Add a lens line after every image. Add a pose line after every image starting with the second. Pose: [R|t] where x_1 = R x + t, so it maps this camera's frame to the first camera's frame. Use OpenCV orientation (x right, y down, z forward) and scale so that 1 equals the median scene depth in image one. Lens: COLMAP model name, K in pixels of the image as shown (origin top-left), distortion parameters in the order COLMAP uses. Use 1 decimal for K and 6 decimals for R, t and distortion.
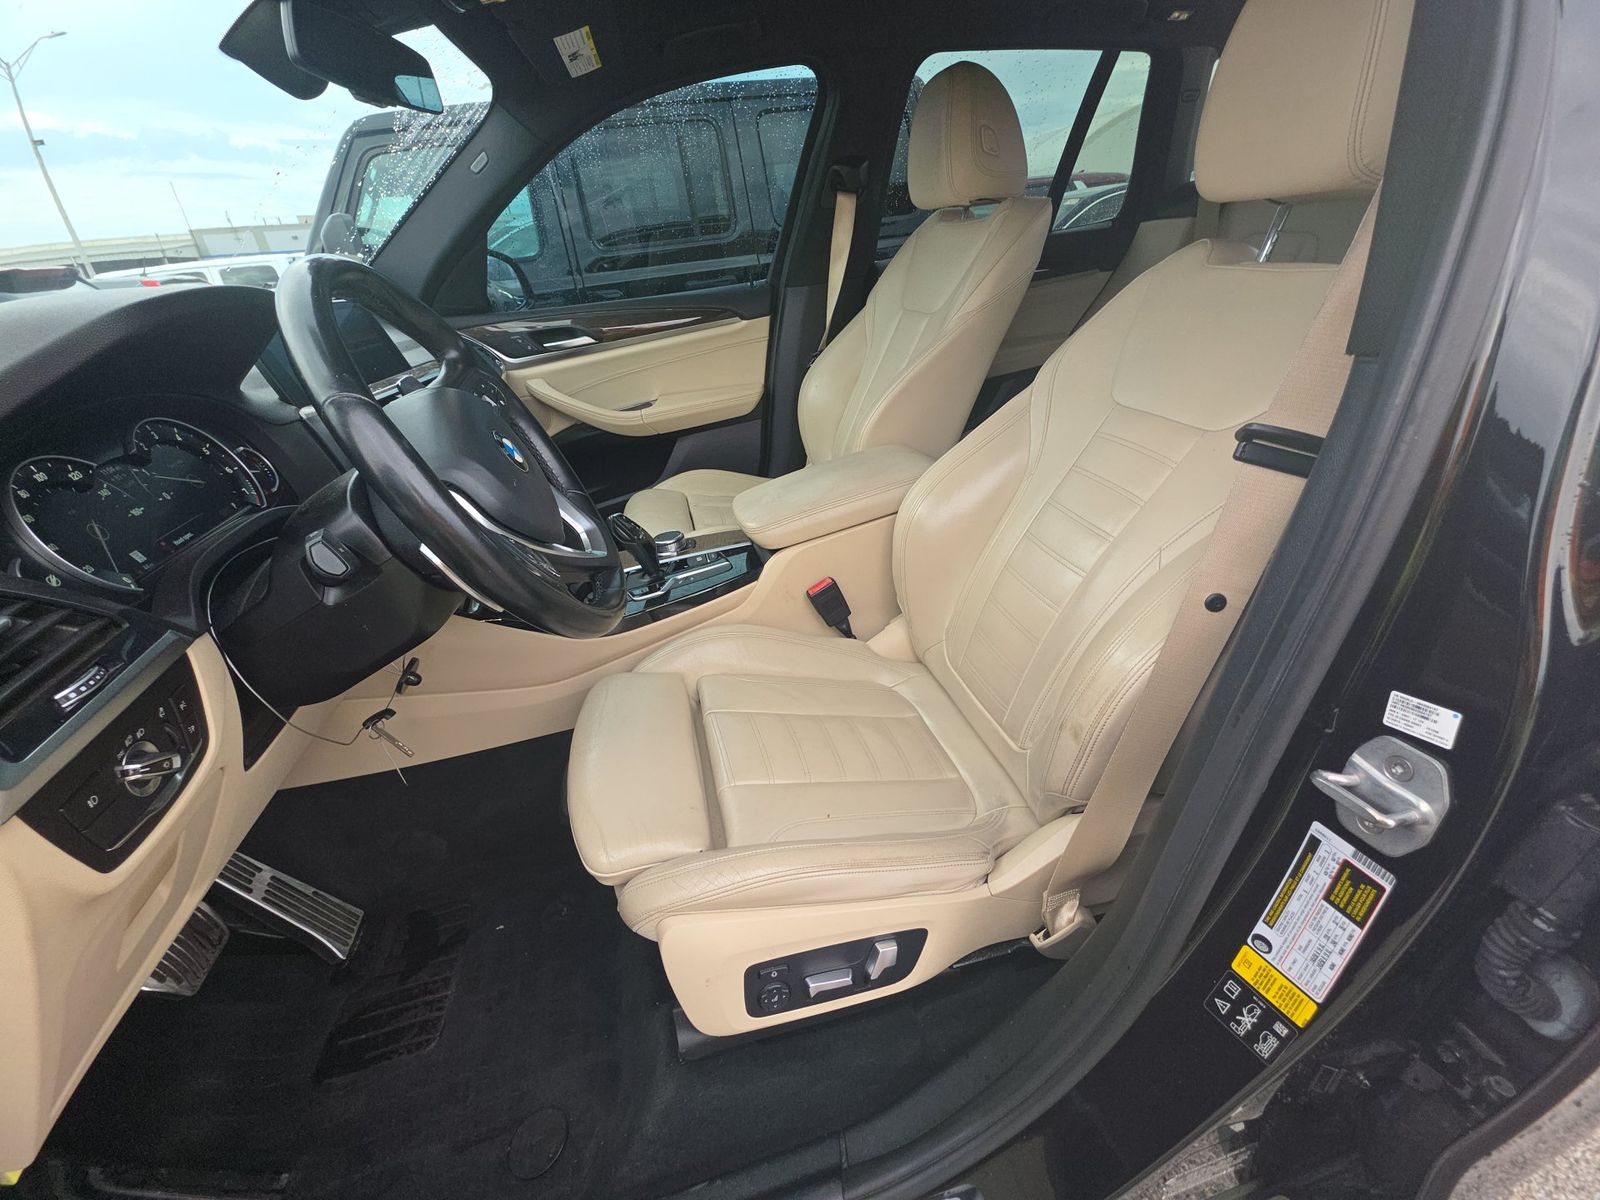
lens RADIAL K [[642.6, 0, 800.0], [0, 642.6, 600.0], [0, 0, 1]] dist [-0.001287, -0.000244]
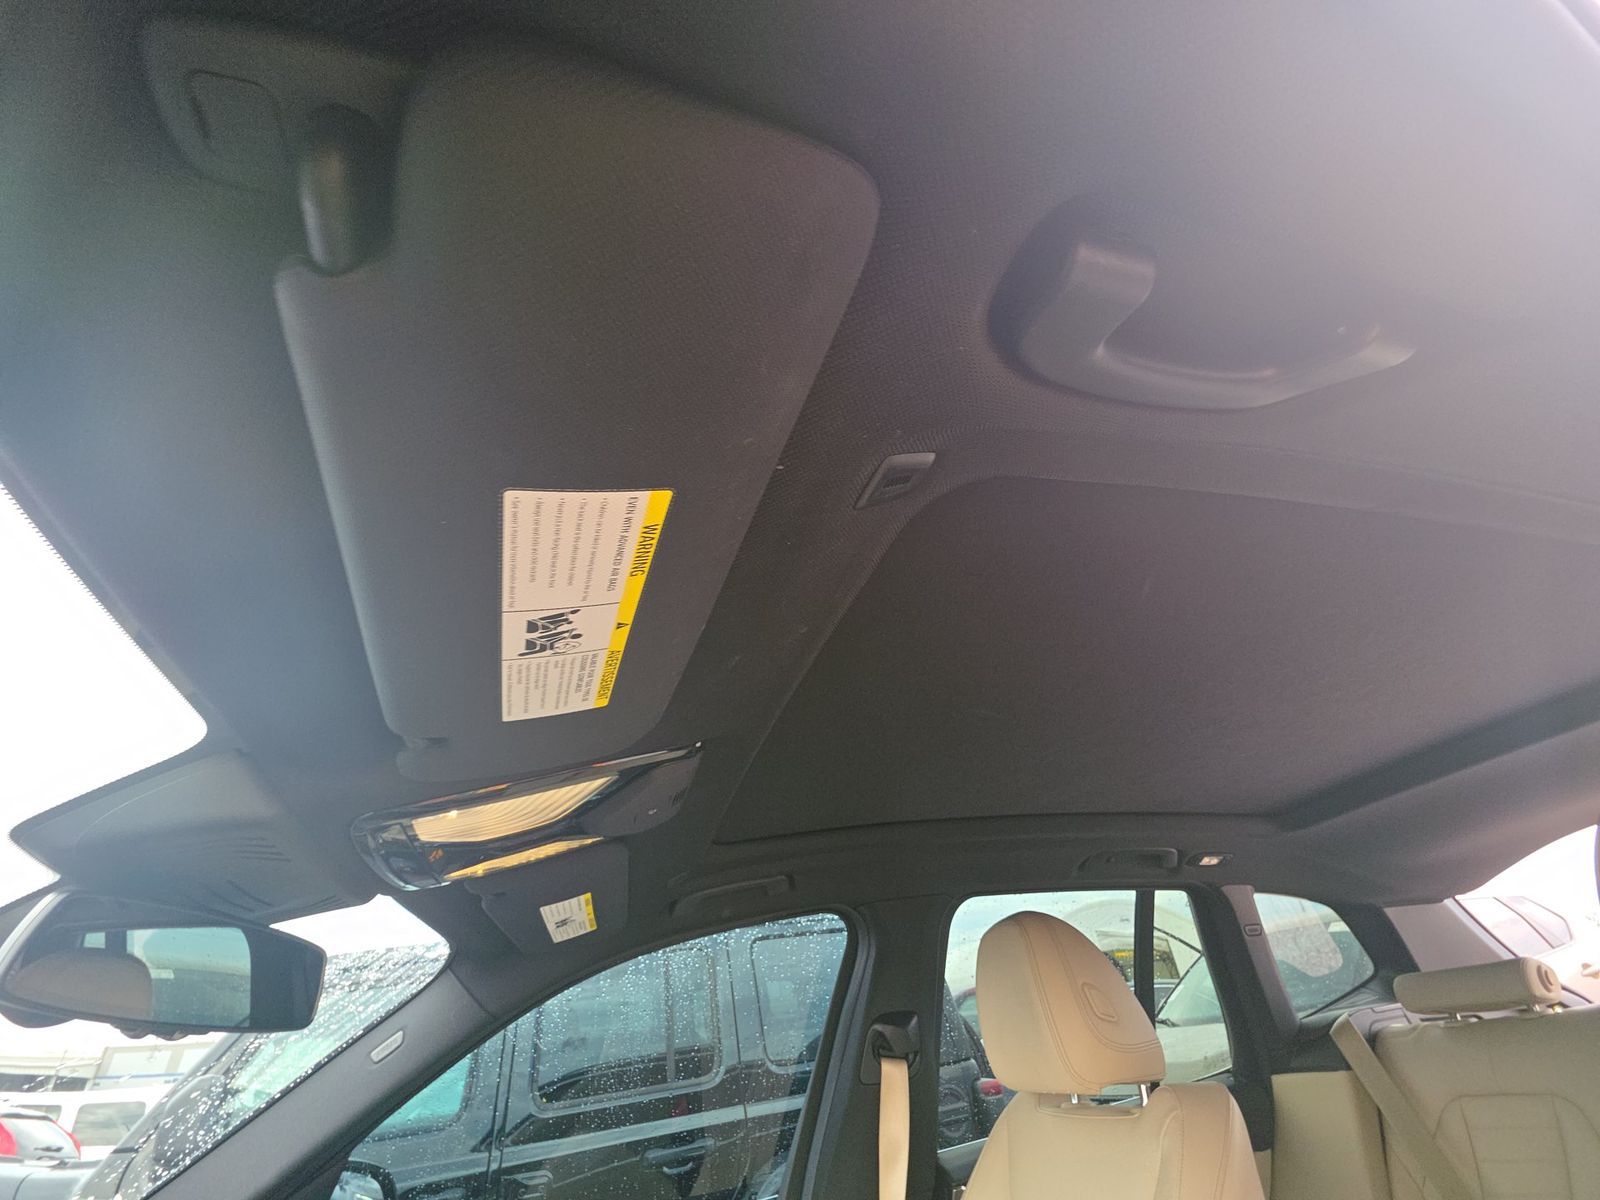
lens RADIAL K [[642.6, 0, 800.0], [0, 642.6, 600.0], [0, 0, 1]] dist [-0.001287, -0.000244]
pose [[0.999205, 0.004228, 0.039647, -0.065642], [0.033516, 0.449555, -0.892624, -0.215139], [-0.021597, 0.893243, 0.449056, 0.198563]]
